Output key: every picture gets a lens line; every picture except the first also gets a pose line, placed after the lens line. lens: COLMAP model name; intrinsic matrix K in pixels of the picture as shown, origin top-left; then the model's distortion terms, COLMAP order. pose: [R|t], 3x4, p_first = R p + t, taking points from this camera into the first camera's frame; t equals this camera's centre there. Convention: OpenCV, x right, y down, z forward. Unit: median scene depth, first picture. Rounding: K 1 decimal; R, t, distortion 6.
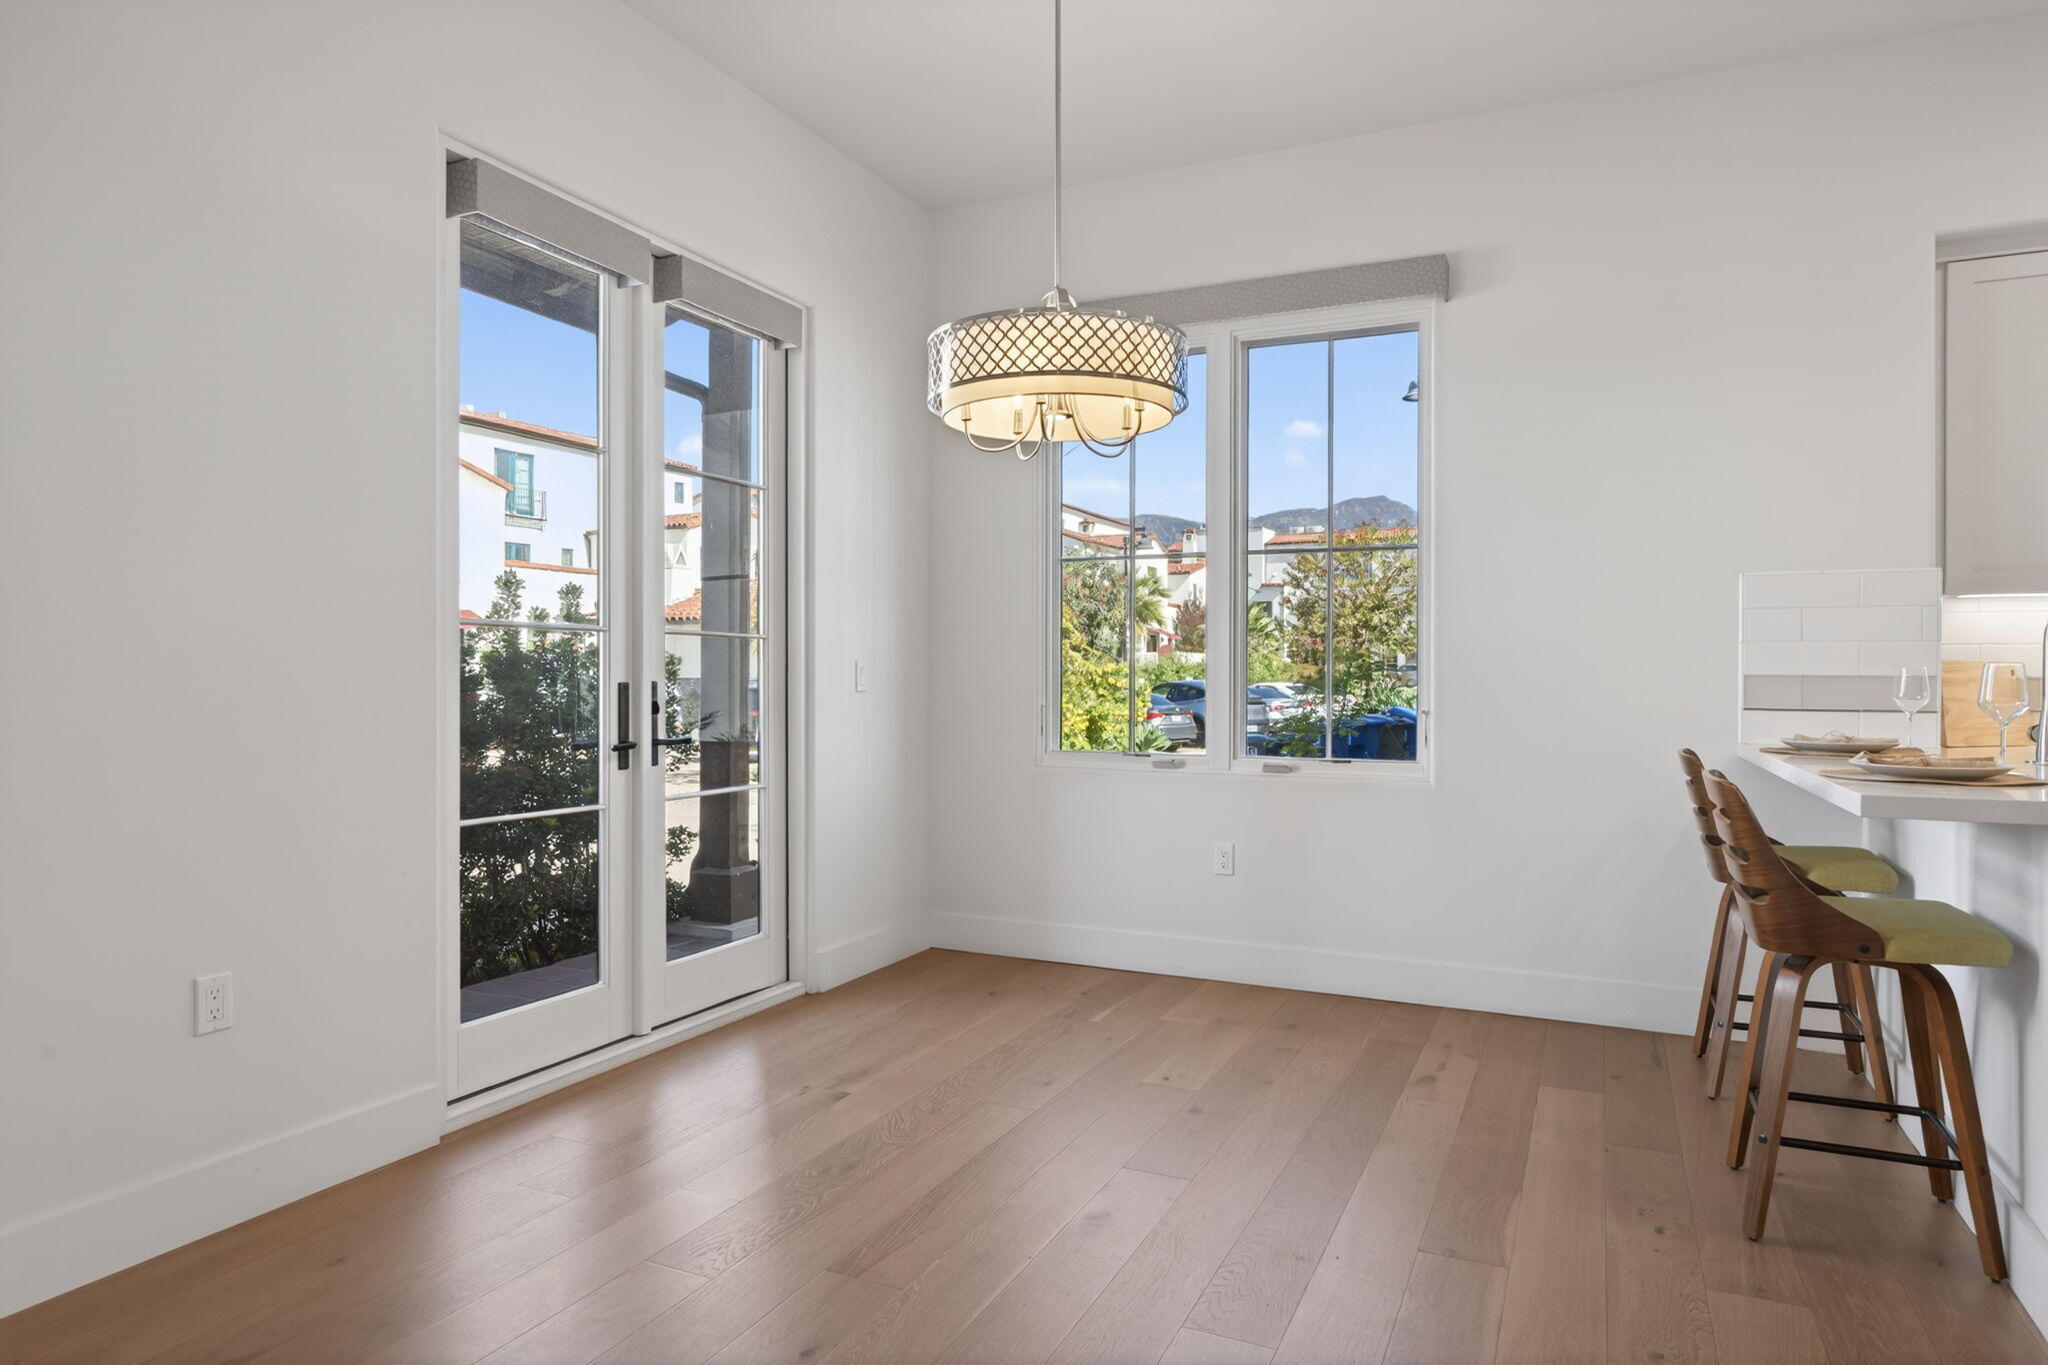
lens RADIAL K [[1209.3, 0, 1027.8], [0, 1209.3, 685.6], [0, 0, 1]] dist [-0.015715, 0.000591]
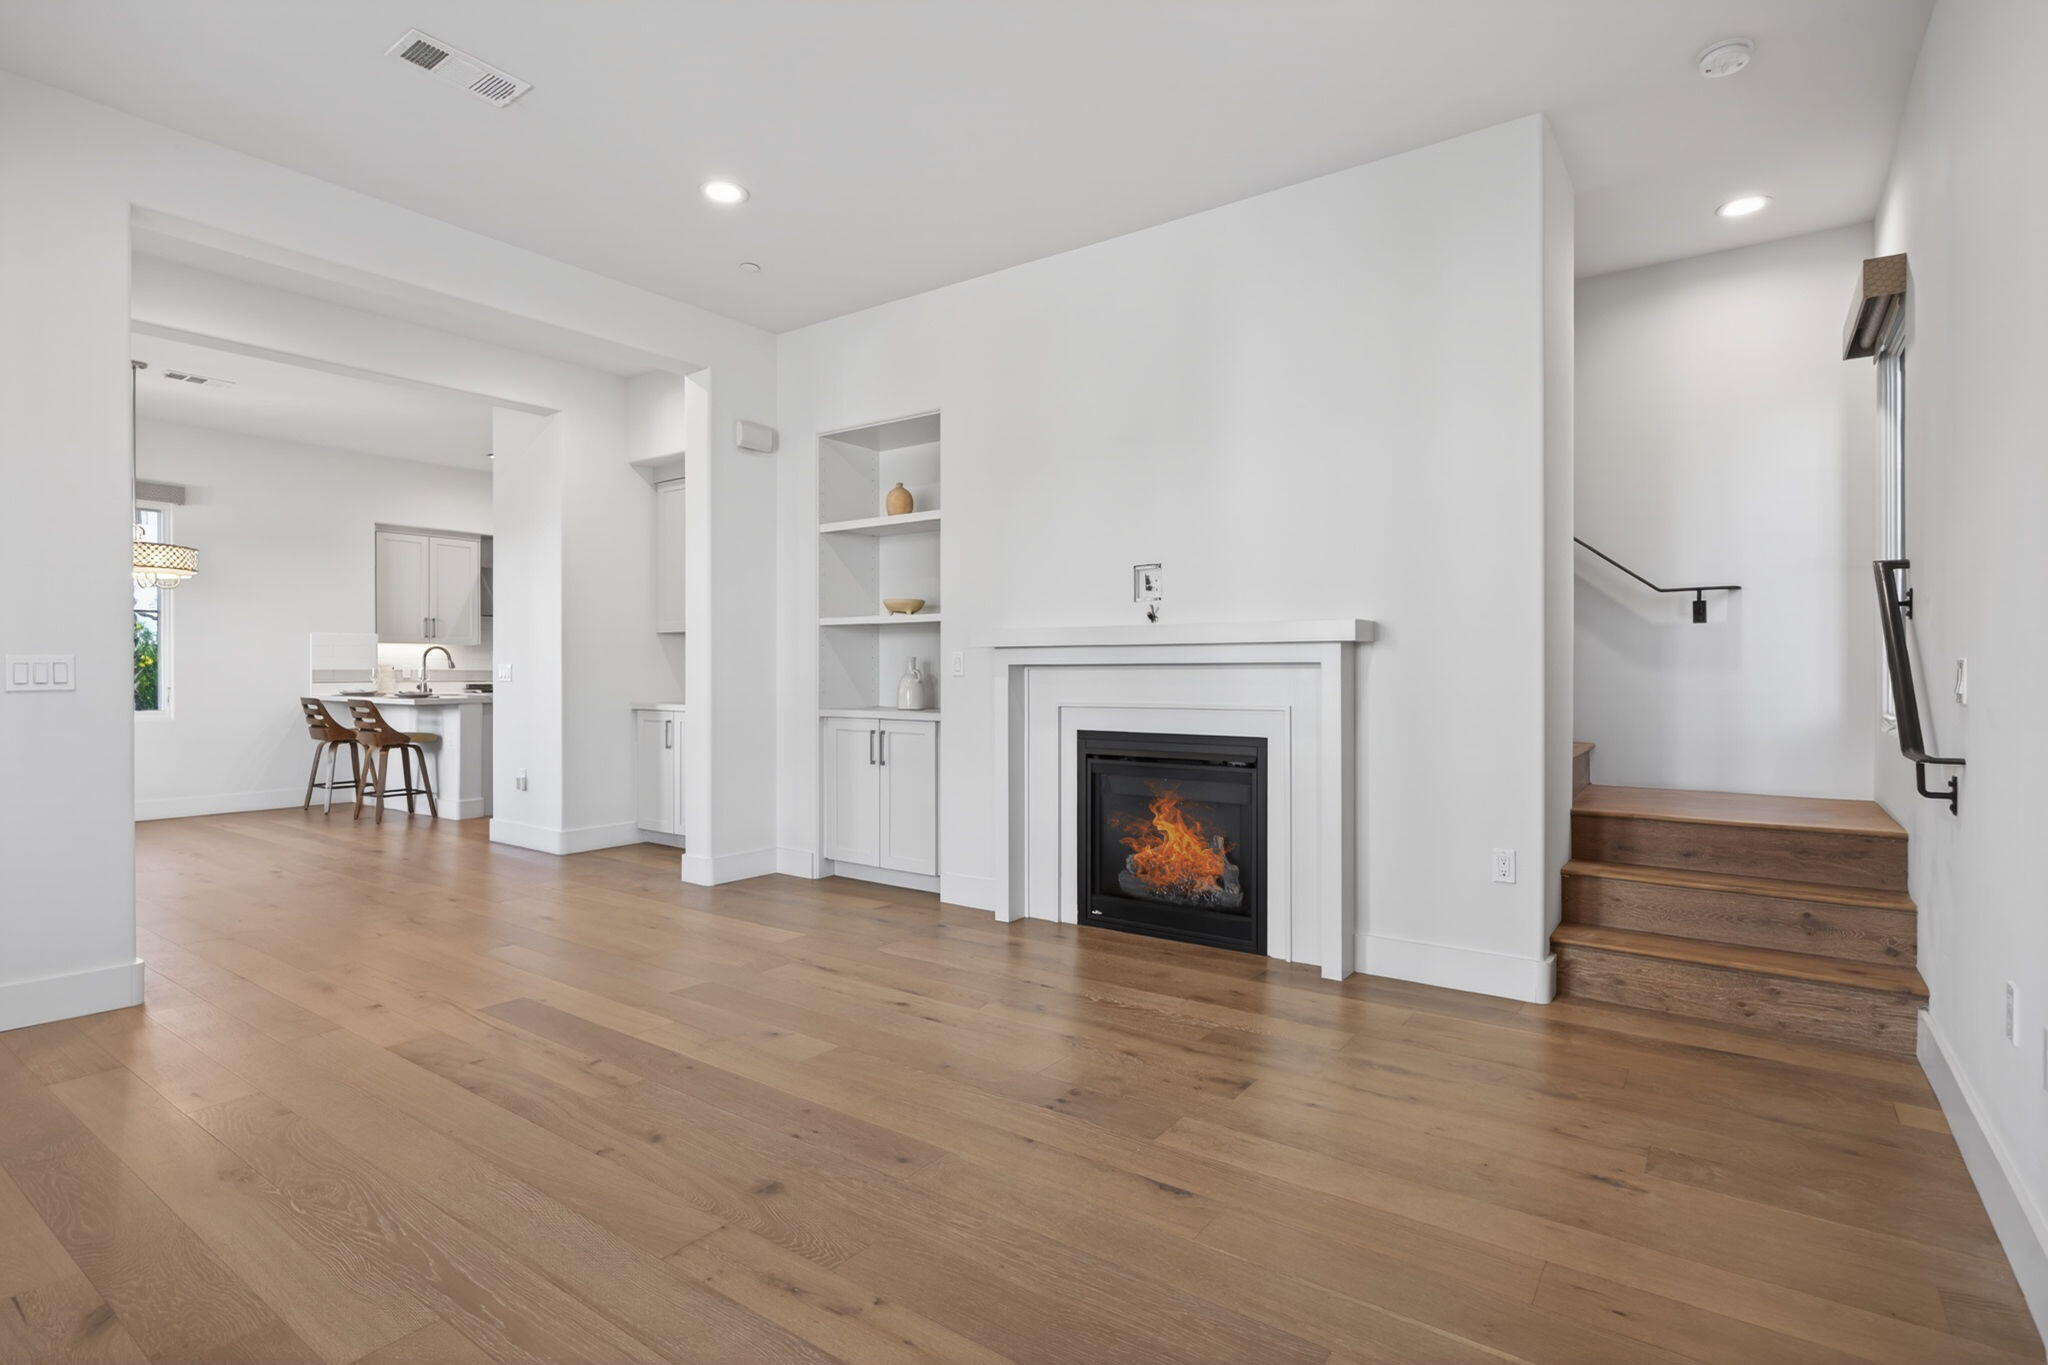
lens RADIAL K [[954.4, 0, 989.7], [0, 954.4, 658.5], [0, 0, 1]] dist [-0.003727, 0.000196]
pose [[0.168064, -0.005582, 0.985760, -1.348944], [0.018527, 0.999825, 0.002502, -0.011390], [-0.985602, 0.017843, 0.168138, -0.923501]]
